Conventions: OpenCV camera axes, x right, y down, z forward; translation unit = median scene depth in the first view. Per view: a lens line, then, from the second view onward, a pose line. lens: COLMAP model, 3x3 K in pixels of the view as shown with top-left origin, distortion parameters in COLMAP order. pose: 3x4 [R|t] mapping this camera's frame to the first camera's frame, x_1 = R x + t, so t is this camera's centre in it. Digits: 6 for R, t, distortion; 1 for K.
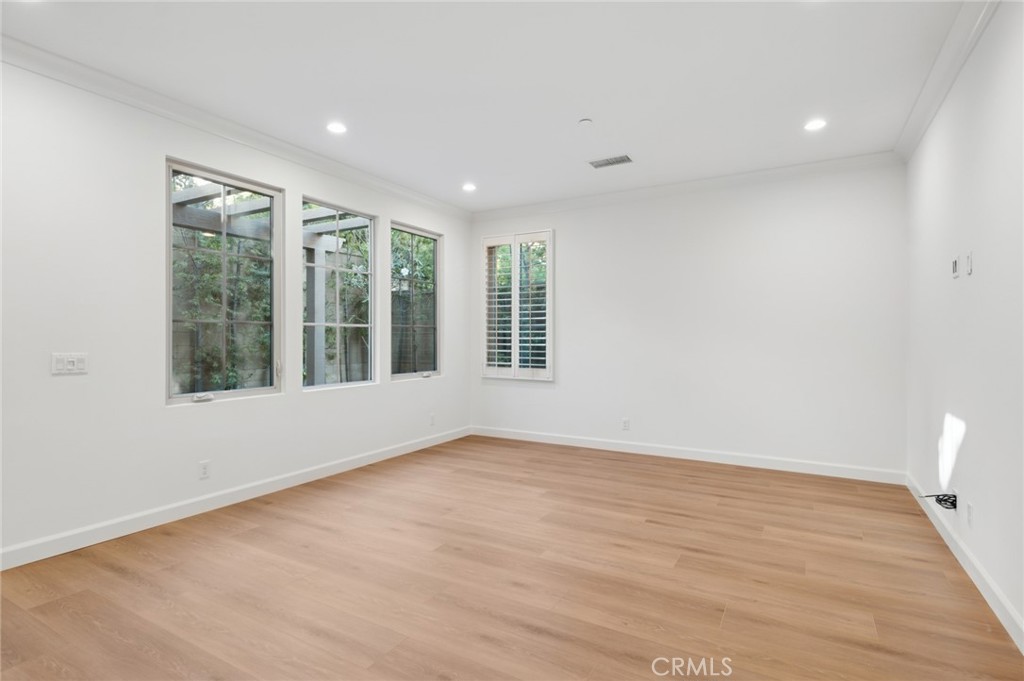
lens RADIAL K [[524.0, 0, 507.5], [0, 524.0, 340.8], [0, 0, 1]] dist [-0.002725, -0.000143]
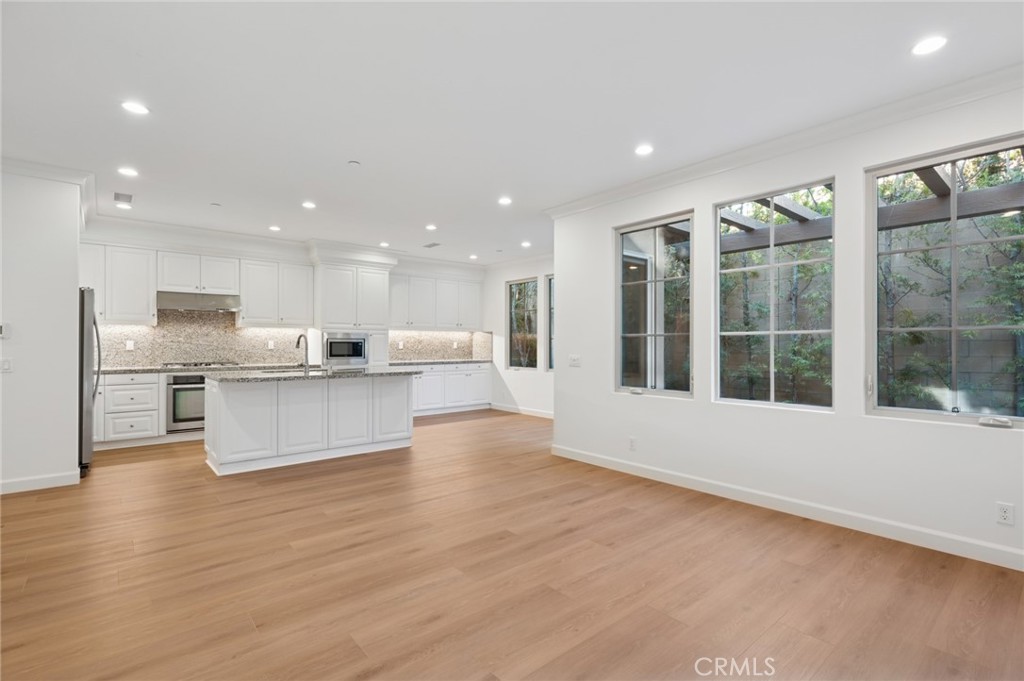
lens RADIAL K [[479.3, 0, 514.1], [0, 479.3, 340.0], [0, 0, 1]] dist [-0.001523, 0.000749]
pose [[-0.346313, -0.009803, -0.938068, 0.788647], [-0.009005, 0.999934, -0.007125, -0.014592], [0.938076, 0.005980, -0.346379, 1.270793]]
